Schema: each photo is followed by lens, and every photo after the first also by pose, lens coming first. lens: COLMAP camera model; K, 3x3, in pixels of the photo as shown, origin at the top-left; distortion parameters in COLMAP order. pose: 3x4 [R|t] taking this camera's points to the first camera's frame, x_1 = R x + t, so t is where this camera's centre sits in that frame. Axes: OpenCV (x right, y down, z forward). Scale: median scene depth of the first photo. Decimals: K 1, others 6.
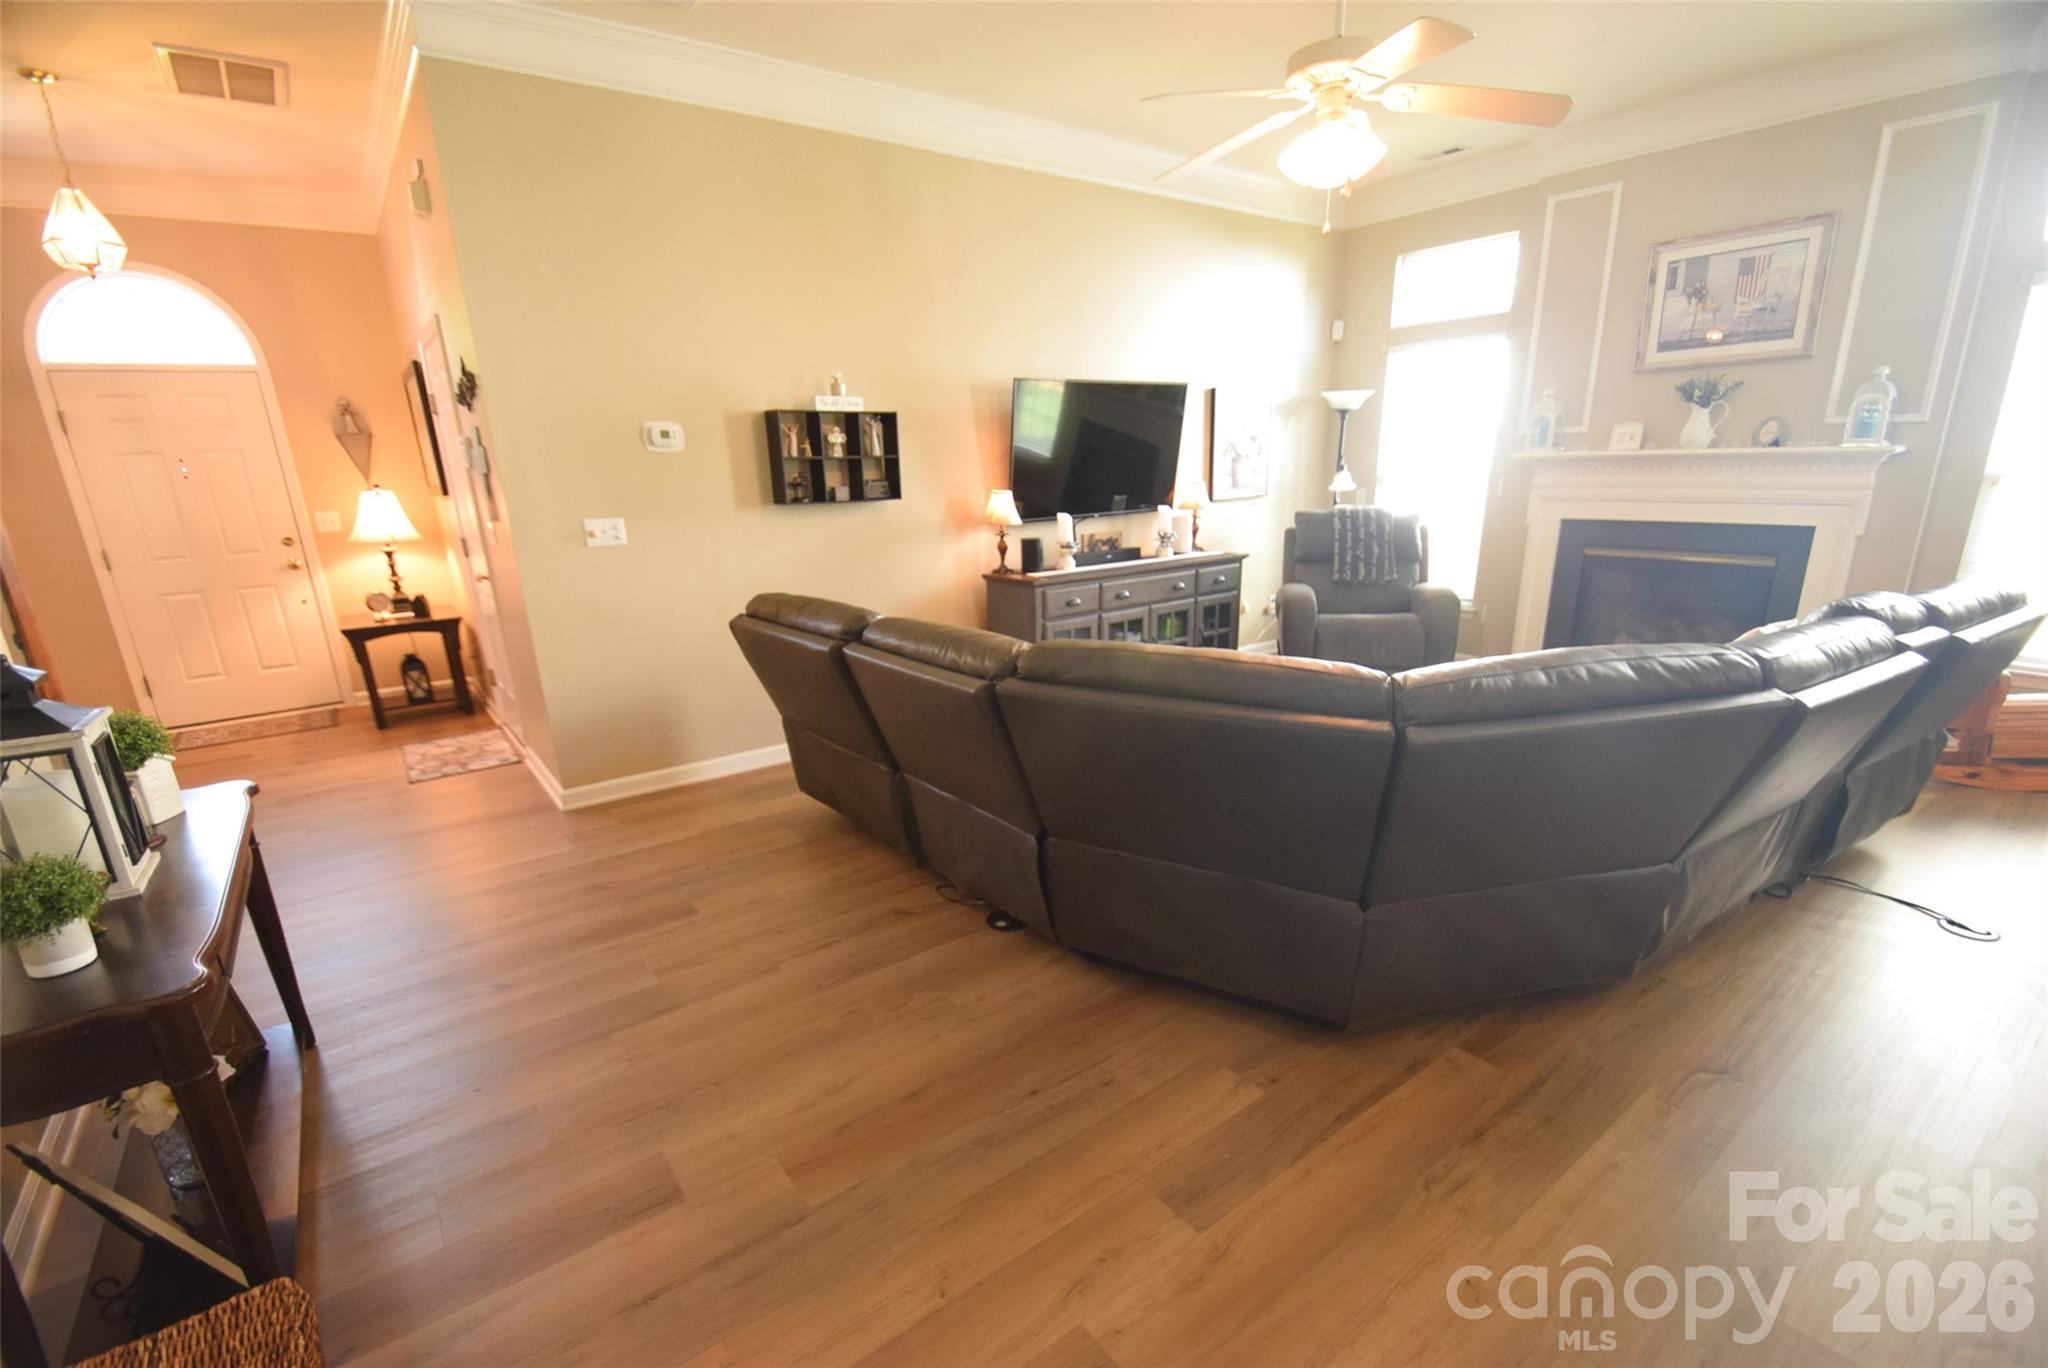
lens RADIAL K [[894.8, 0, 1014.4], [0, 894.8, 751.1], [0, 0, 1]] dist [-0.020165, -0.000352]
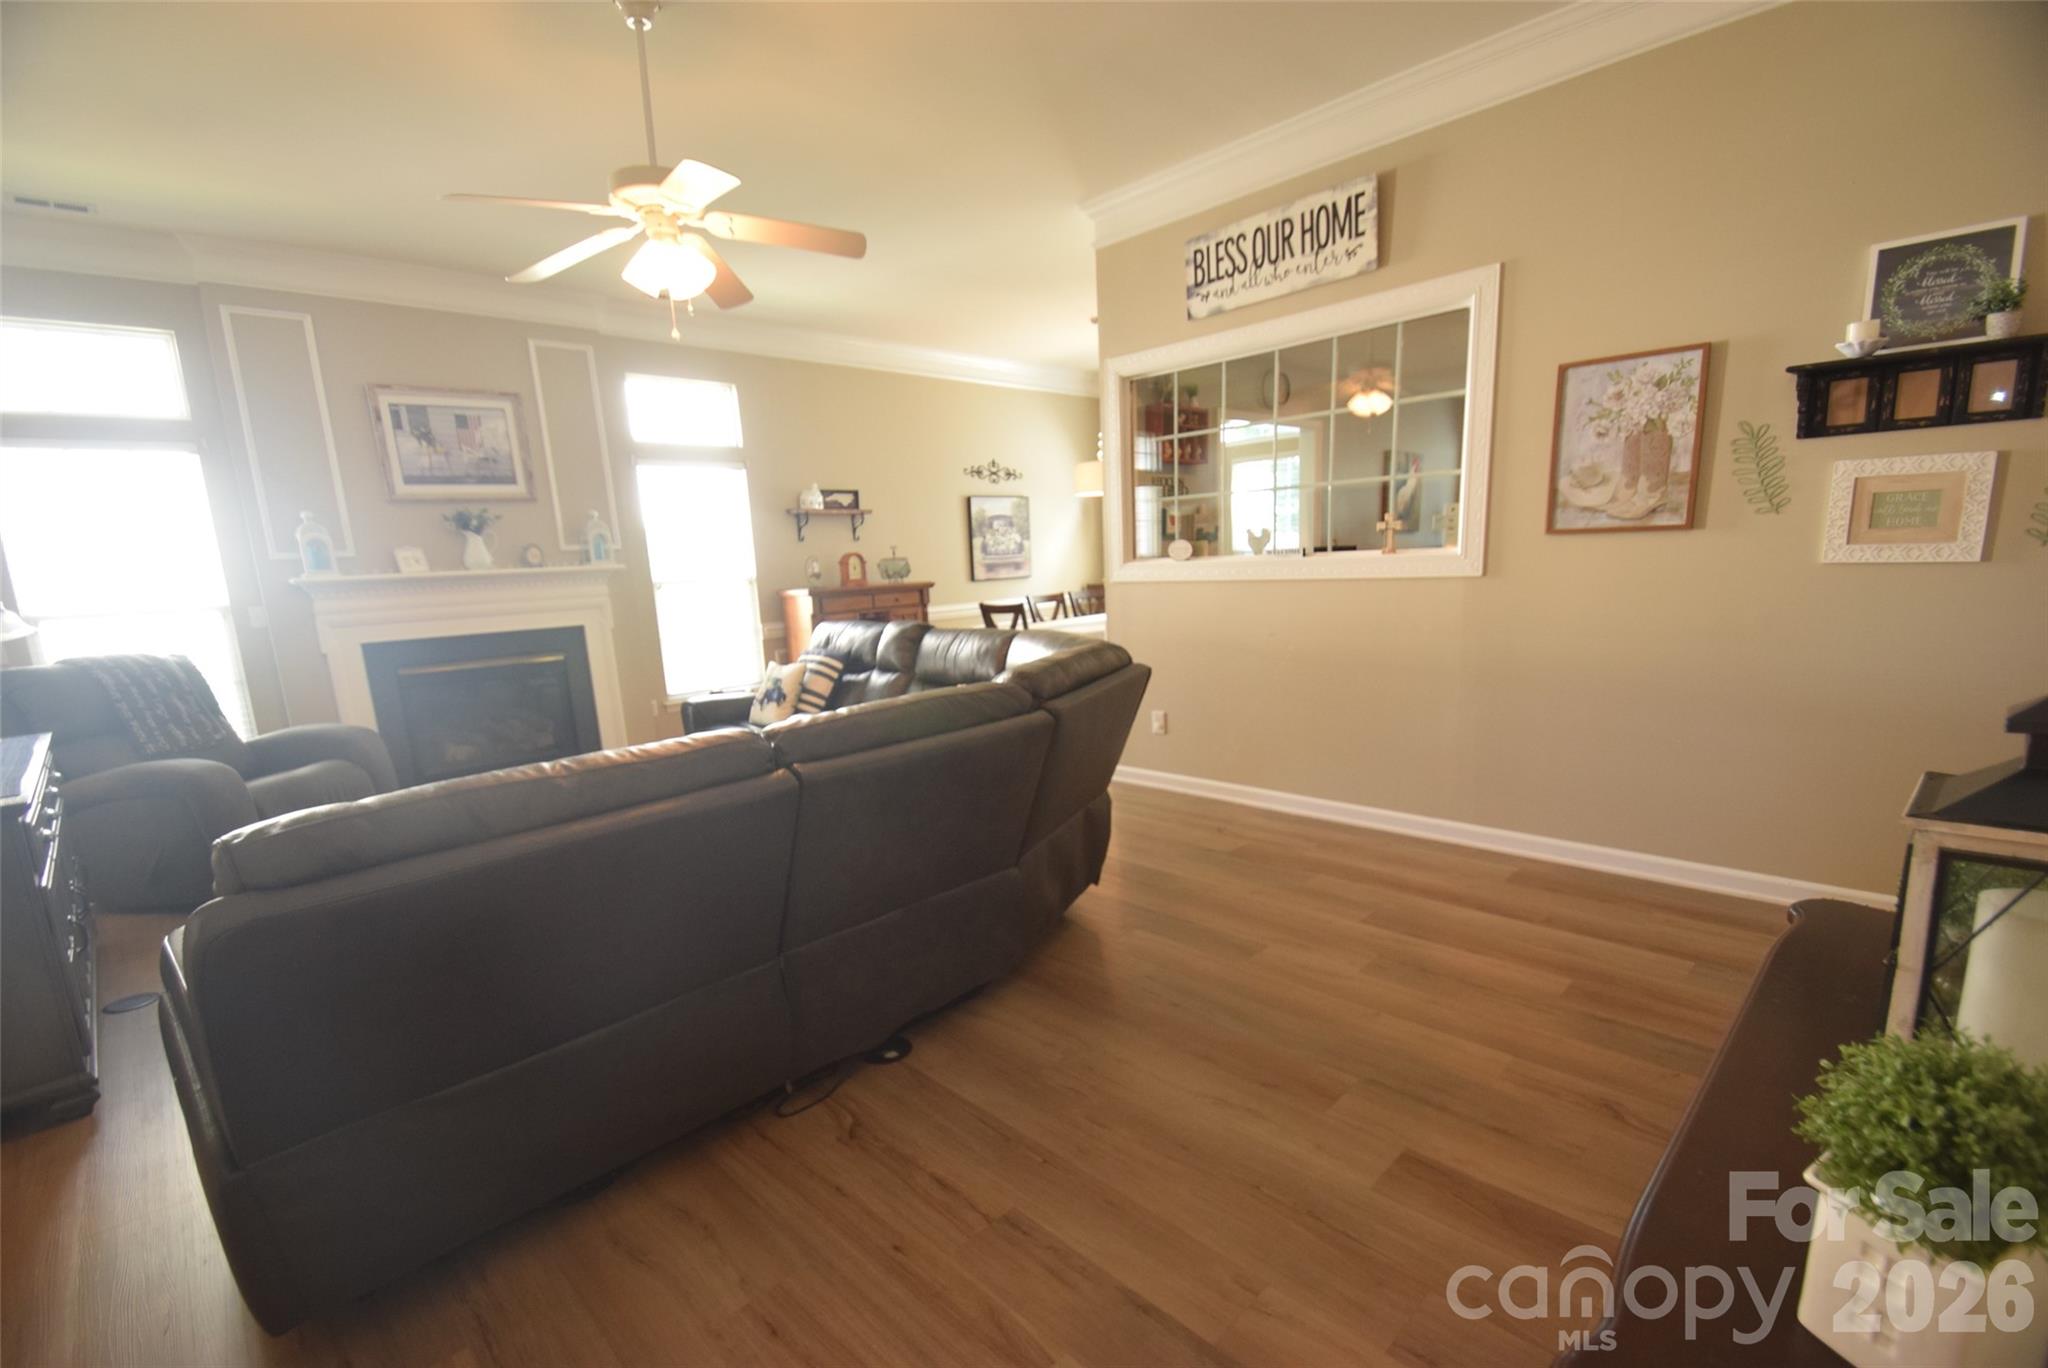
lens RADIAL K [[894.8, 0, 1014.4], [0, 894.8, 751.1], [0, 0, 1]] dist [-0.020165, -0.000352]
pose [[-0.129024, -0.173199, 0.976399, -0.509458], [0.347859, 0.914154, 0.208125, -0.130727], [-0.928626, 0.366502, -0.057699, 0.528290]]
